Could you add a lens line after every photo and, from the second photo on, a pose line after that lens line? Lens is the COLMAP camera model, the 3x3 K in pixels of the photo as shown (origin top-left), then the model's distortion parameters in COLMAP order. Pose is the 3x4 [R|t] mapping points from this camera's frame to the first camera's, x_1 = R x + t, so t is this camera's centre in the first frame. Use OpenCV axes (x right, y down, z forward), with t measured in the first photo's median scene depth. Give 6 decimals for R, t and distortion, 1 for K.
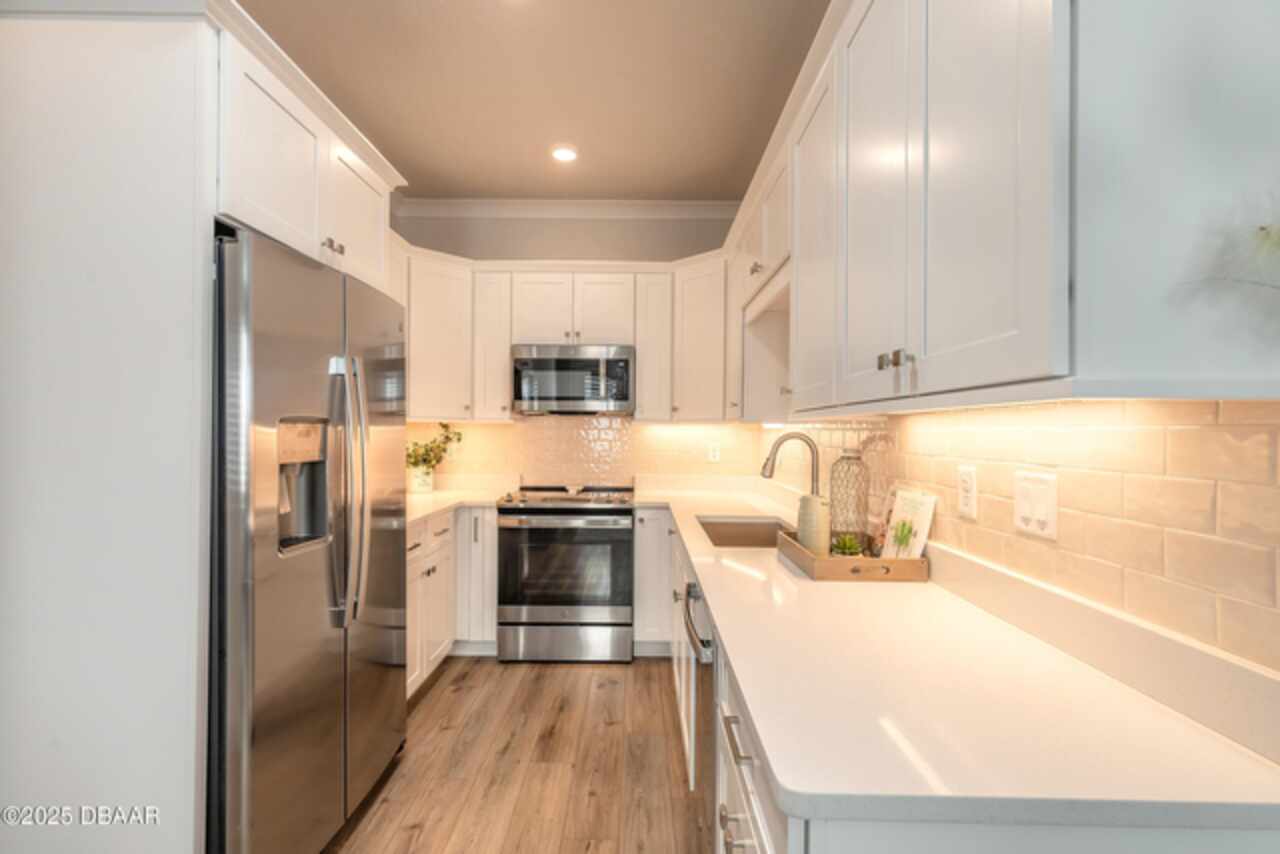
lens RADIAL K [[571.5, 0, 640.0], [0, 571.5, 427.0], [0, 0, 1]] dist [0.000958, 0.000039]
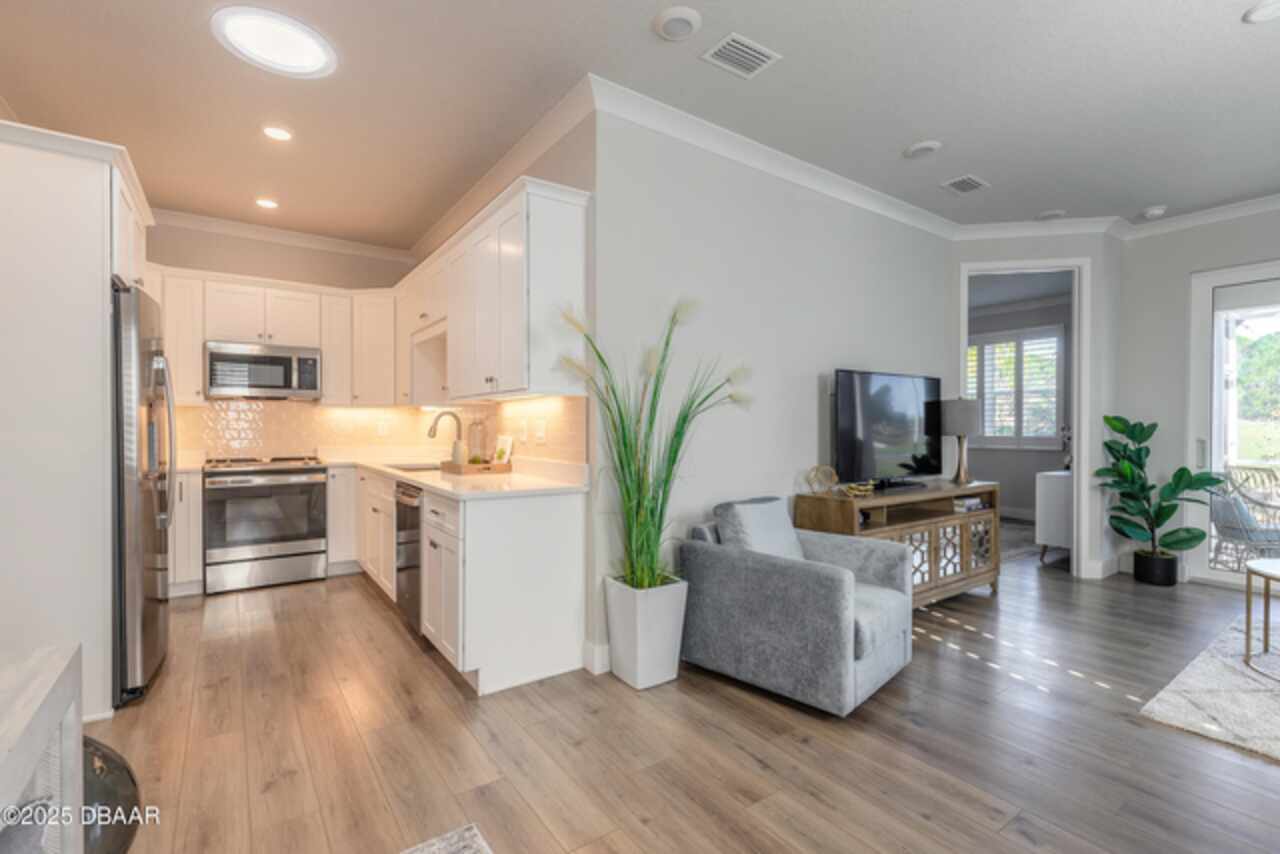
lens RADIAL K [[571.5, 0, 640.0], [0, 571.5, 427.0], [0, 0, 1]] dist [0.000958, 0.000039]
pose [[0.812885, -0.008913, 0.582356, -0.201192], [0.001909, 0.999918, 0.012639, 0.027389], [-0.582421, -0.009162, 0.812836, -0.575891]]
